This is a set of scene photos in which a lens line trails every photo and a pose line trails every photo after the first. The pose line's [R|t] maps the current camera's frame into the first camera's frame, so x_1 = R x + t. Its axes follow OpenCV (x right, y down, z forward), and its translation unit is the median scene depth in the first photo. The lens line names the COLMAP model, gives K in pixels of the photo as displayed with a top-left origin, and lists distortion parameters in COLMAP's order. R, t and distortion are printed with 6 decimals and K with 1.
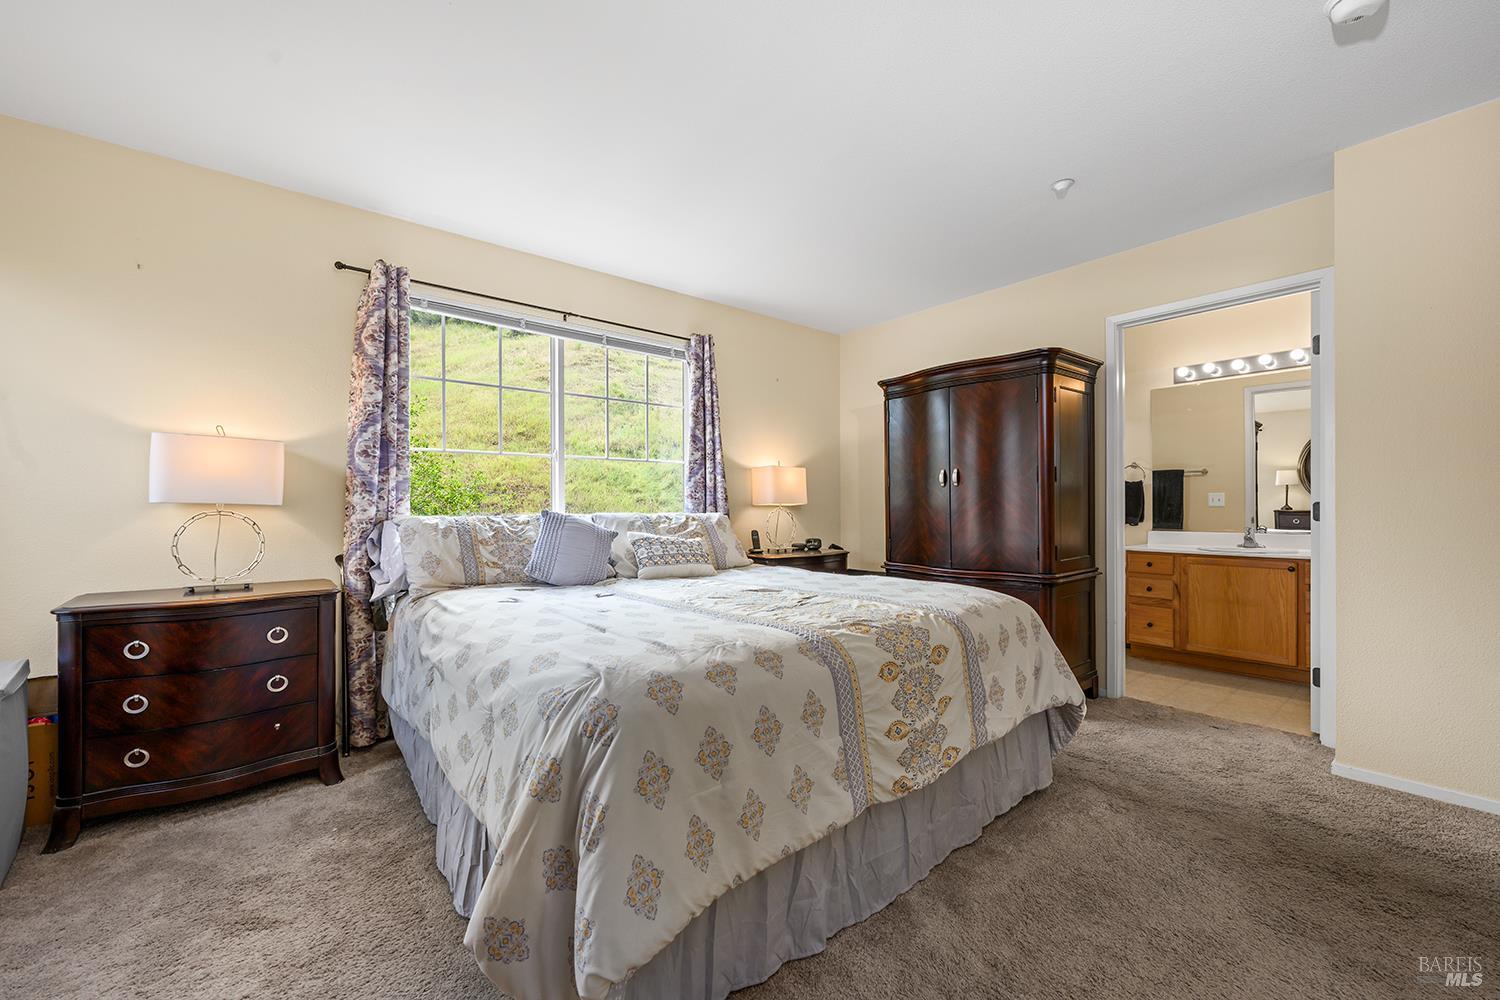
lens RADIAL K [[604.2, 0, 746.9], [0, 604.2, 509.8], [0, 0, 1]] dist [-0.001031, -0.001091]
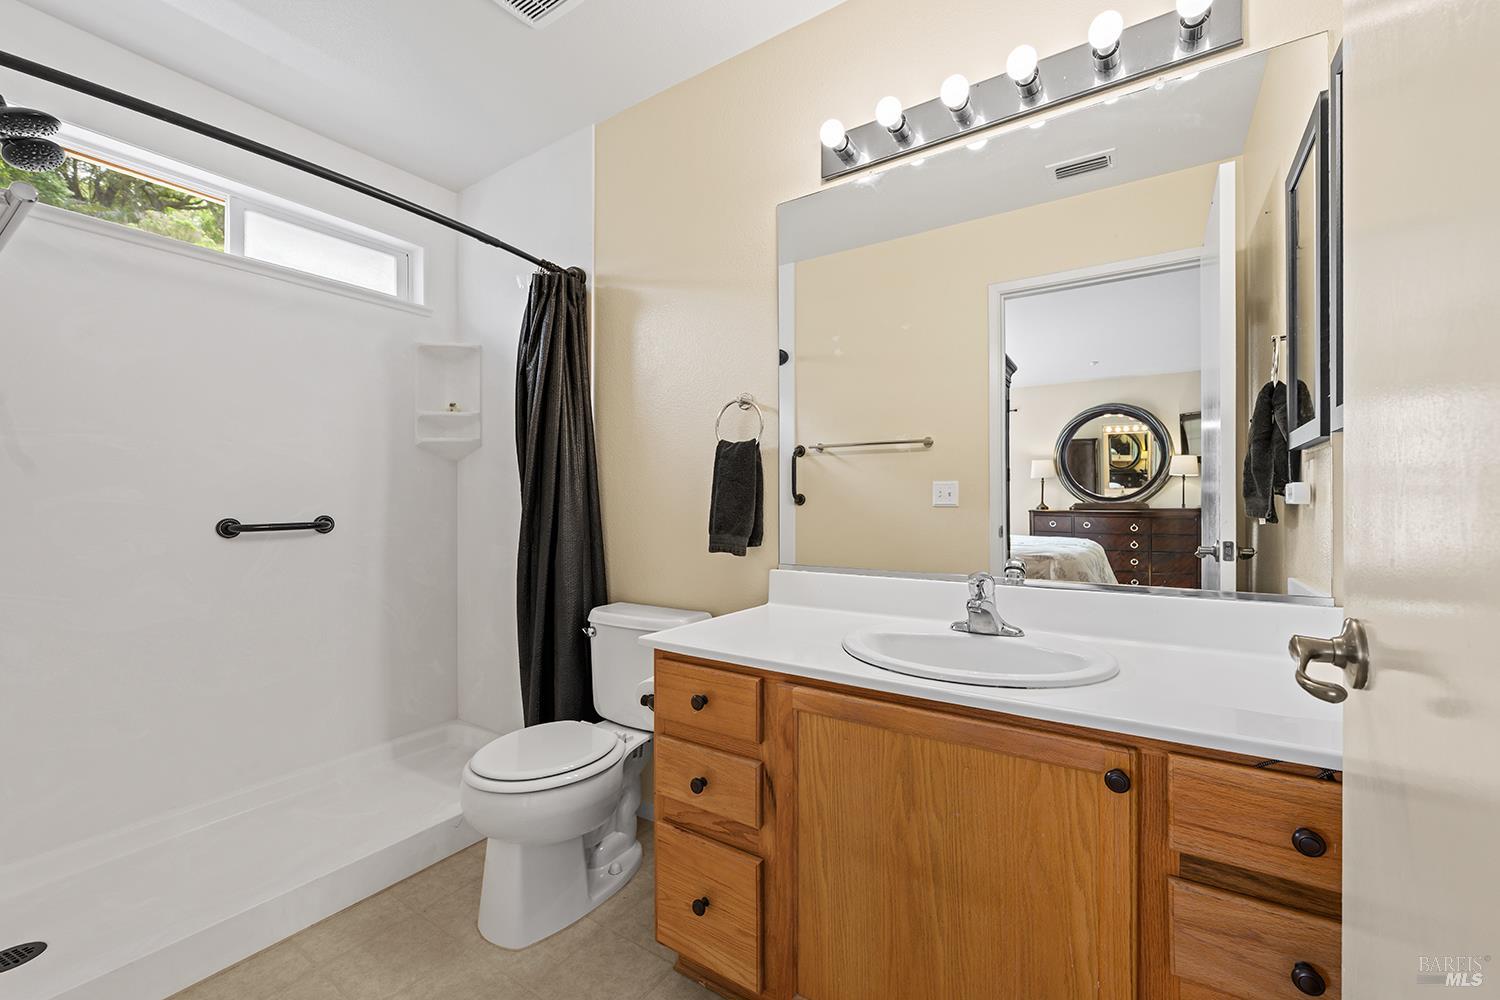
lens RADIAL K [[604.2, 0, 751.7], [0, 604.2, 503.6], [0, 0, 1]] dist [-0.001031, -0.001091]
pose [[0.957487, 0.003399, 0.288458, 0.634001], [-0.001889, 0.999983, -0.005512, -0.006014], [-0.288472, 0.004733, 0.957477, 0.740707]]
